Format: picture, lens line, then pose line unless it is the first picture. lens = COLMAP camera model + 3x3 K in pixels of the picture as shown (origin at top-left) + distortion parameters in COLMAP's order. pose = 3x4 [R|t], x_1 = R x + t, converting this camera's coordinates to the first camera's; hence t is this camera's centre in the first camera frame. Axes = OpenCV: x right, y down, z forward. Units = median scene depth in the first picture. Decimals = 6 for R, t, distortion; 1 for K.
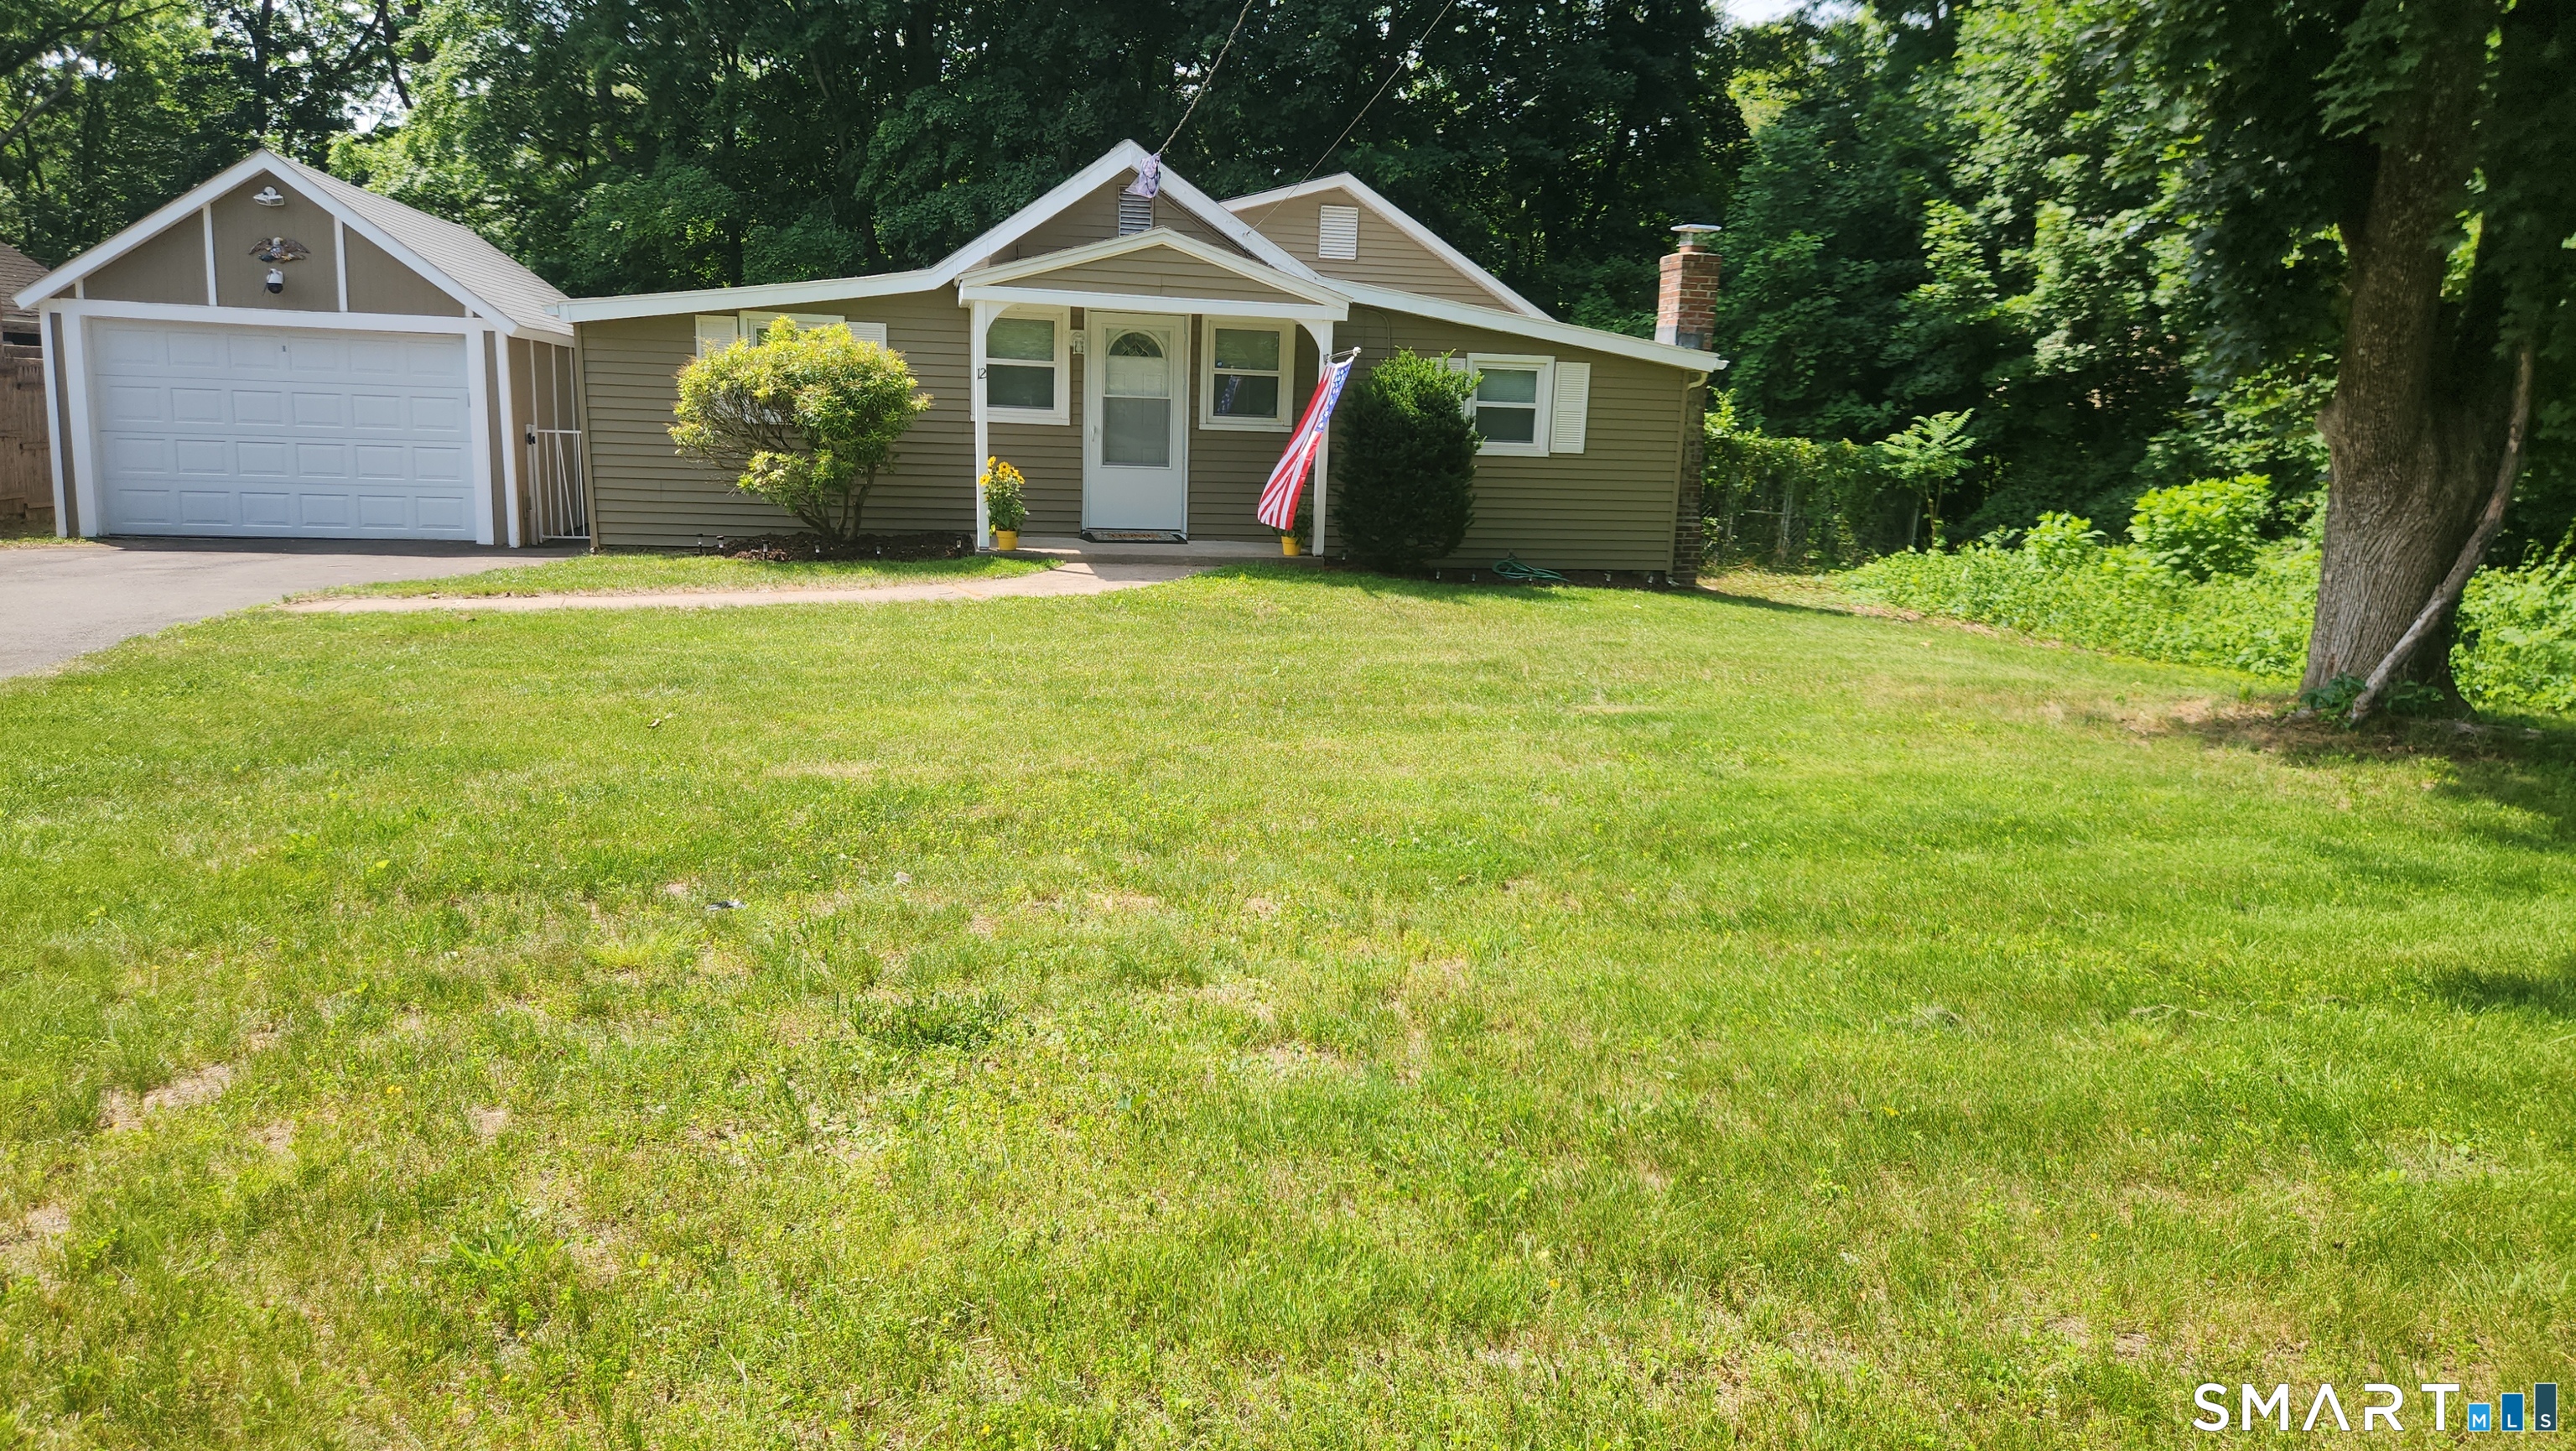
lens RADIAL K [[1752.0, 0, 1288.0], [0, 1752.0, 725.5], [0, 0, 1]] dist [0.001765, 0.001600]
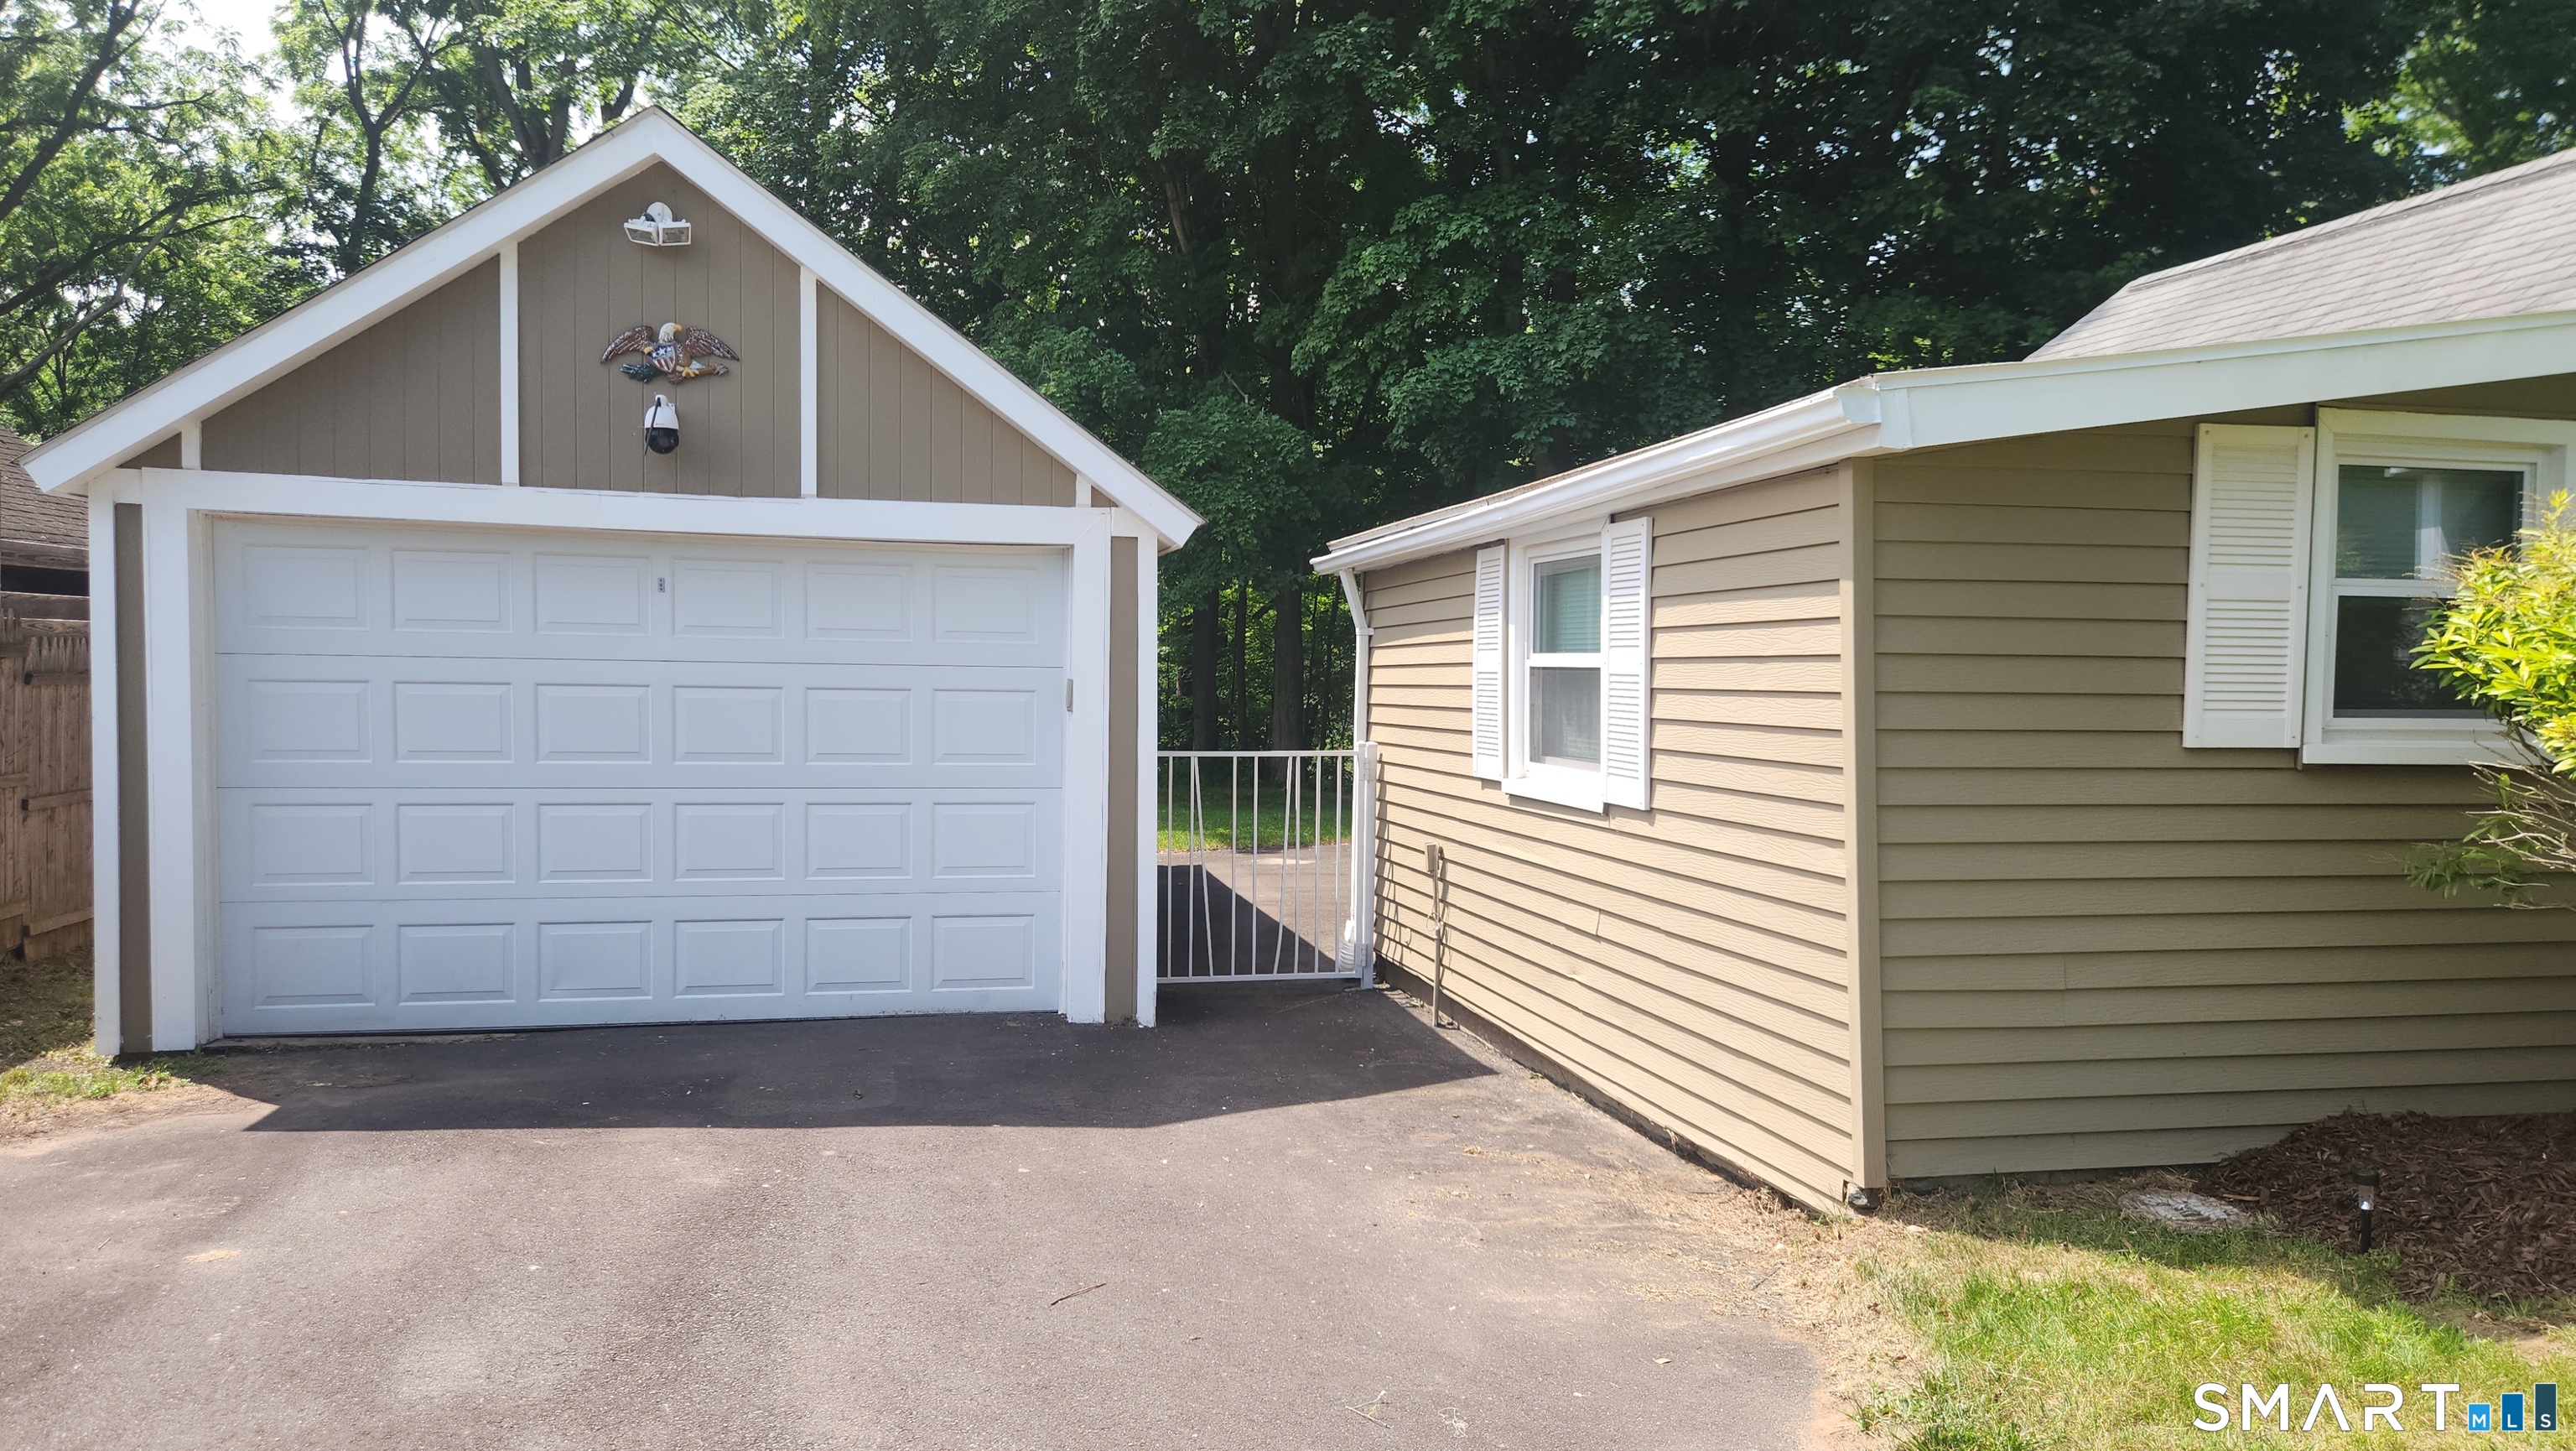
lens RADIAL K [[1735.0, 0, 1275.7], [0, 1735.0, 762.0], [0, 0, 1]] dist [0.077090, -0.077608]
pose [[0.999805, -0.018211, -0.007627, -0.432615], [0.017192, 0.992951, -0.117273, -0.122985], [0.009708, 0.117119, 0.993070, 0.600118]]
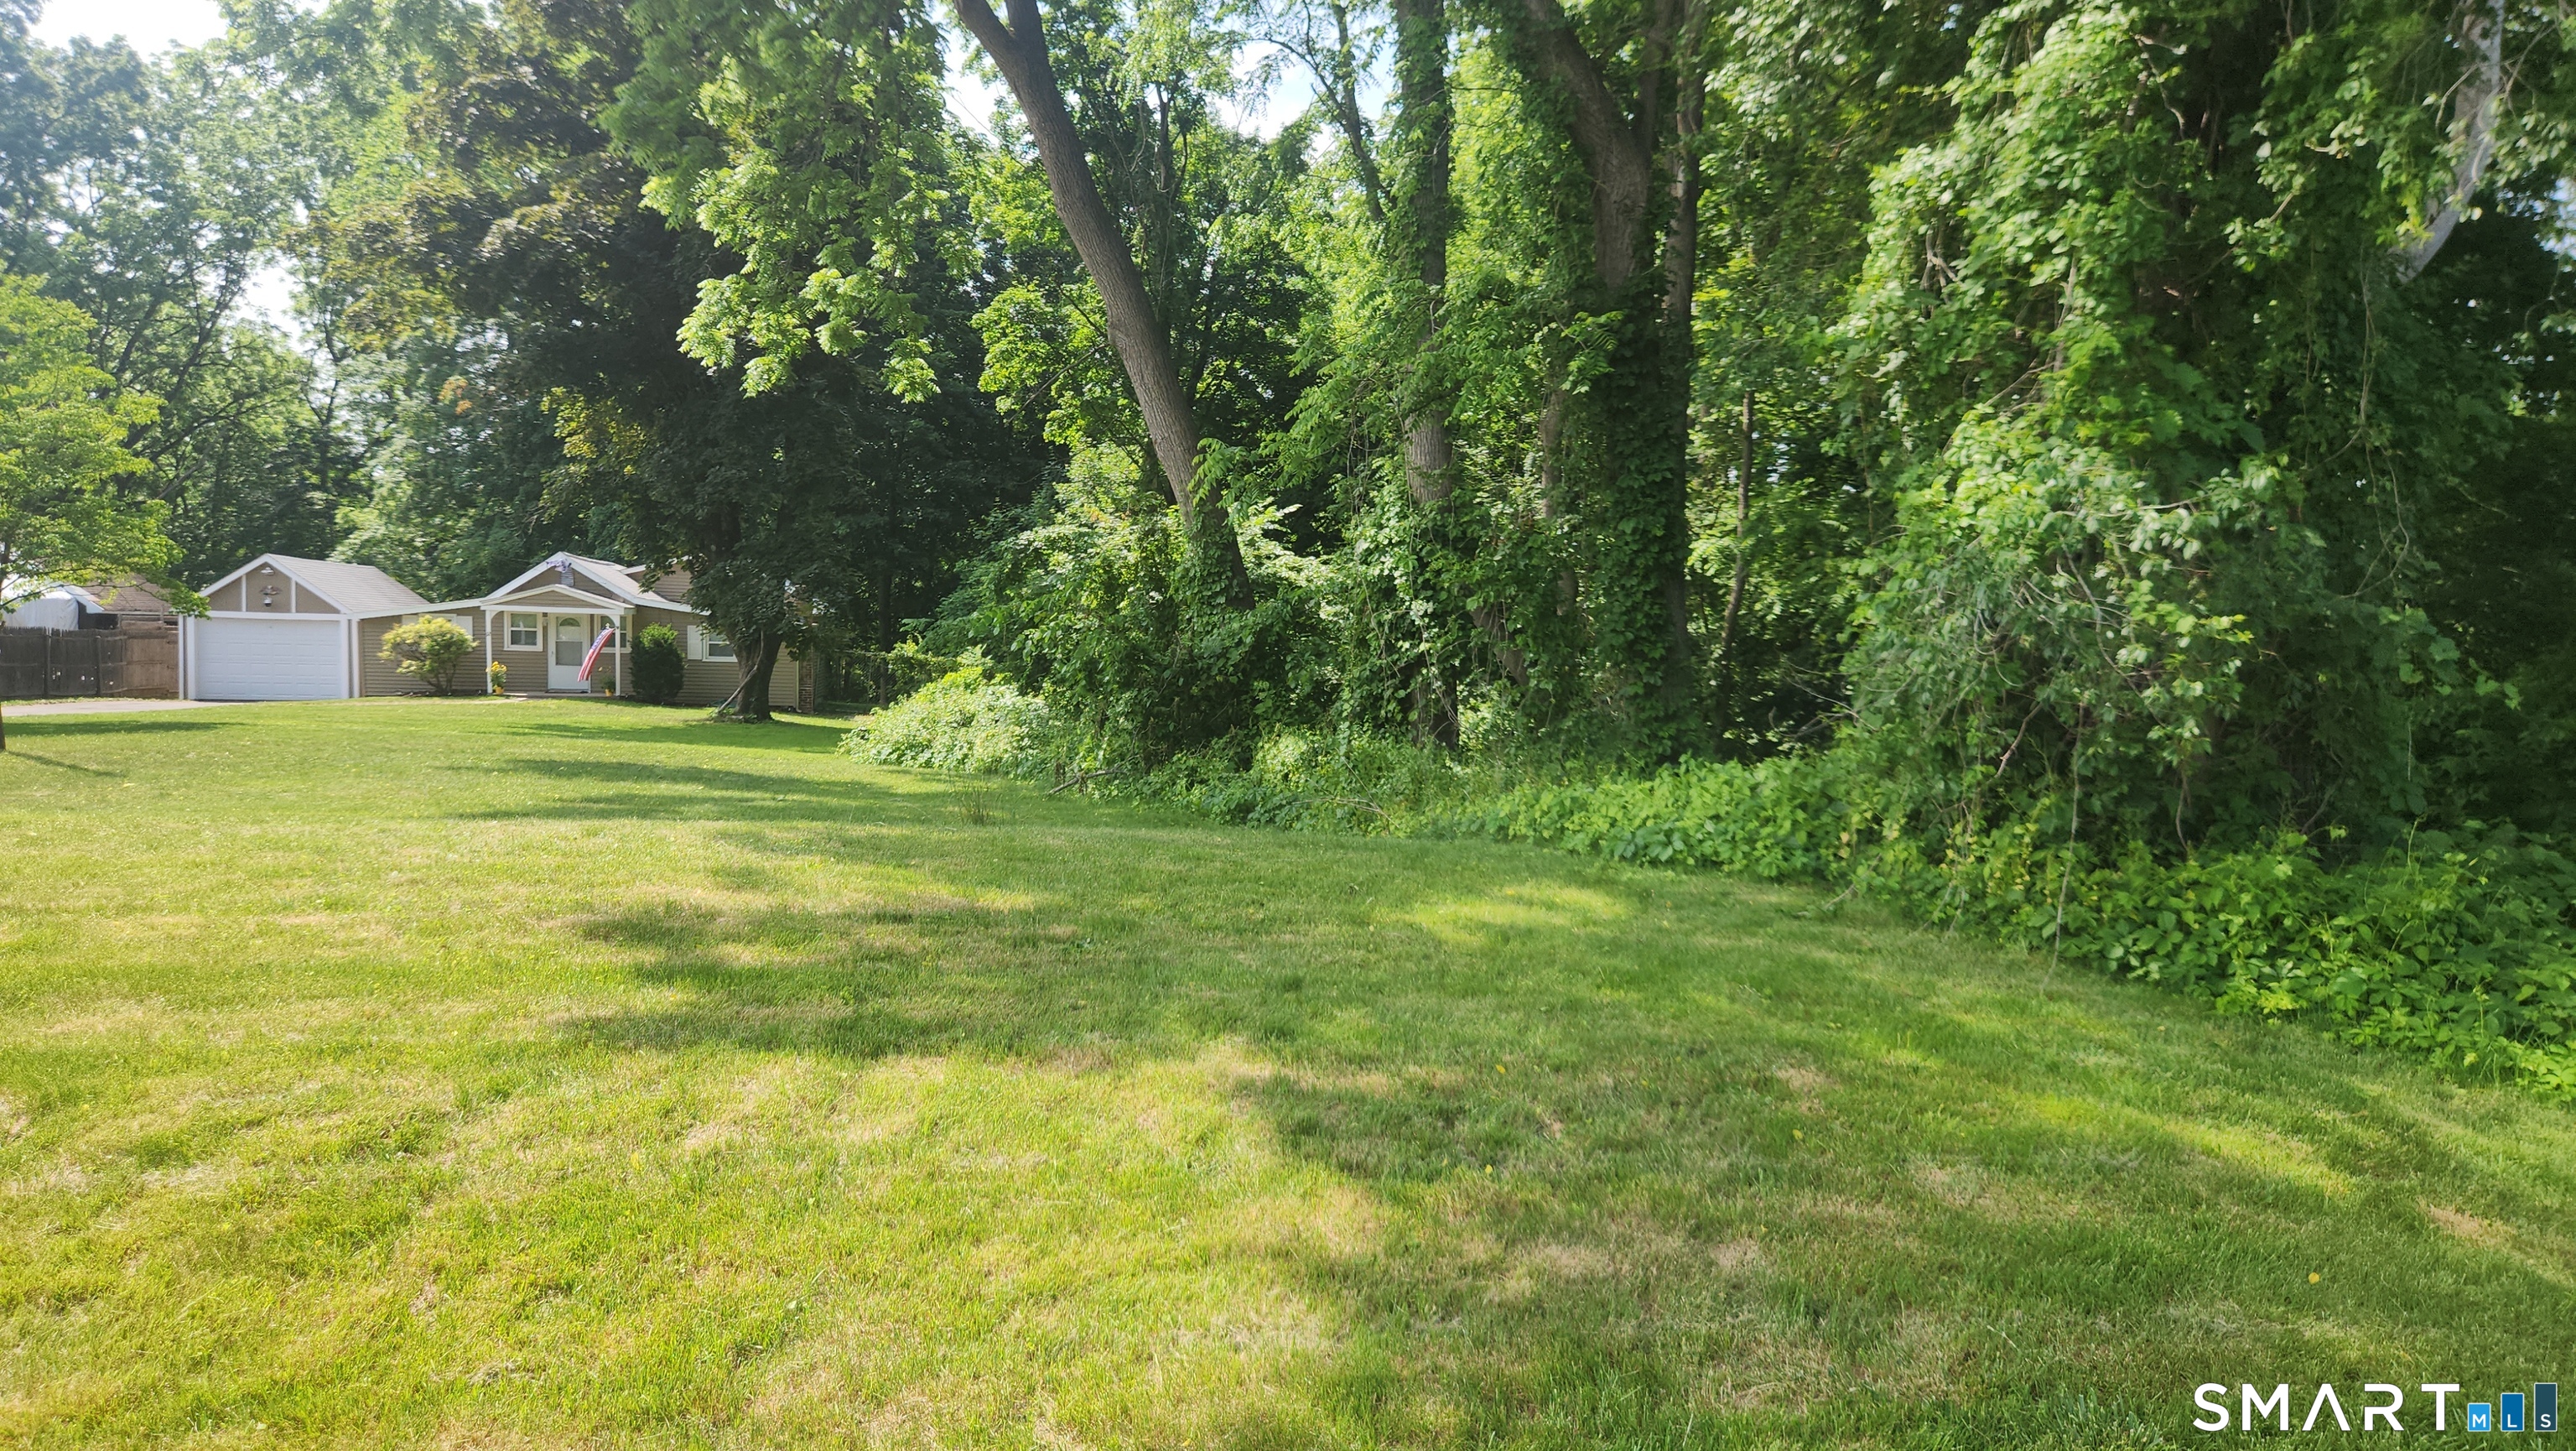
lens RADIAL K [[1735.0, 0, 1275.7], [0, 1735.0, 762.0], [0, 0, 1]] dist [0.077090, -0.077608]
pose [[0.998526, -0.013446, -0.052589, 1.072727], [0.007383, 0.993472, -0.113838, 0.298265], [0.053776, 0.113282, 0.992106, -1.524553]]
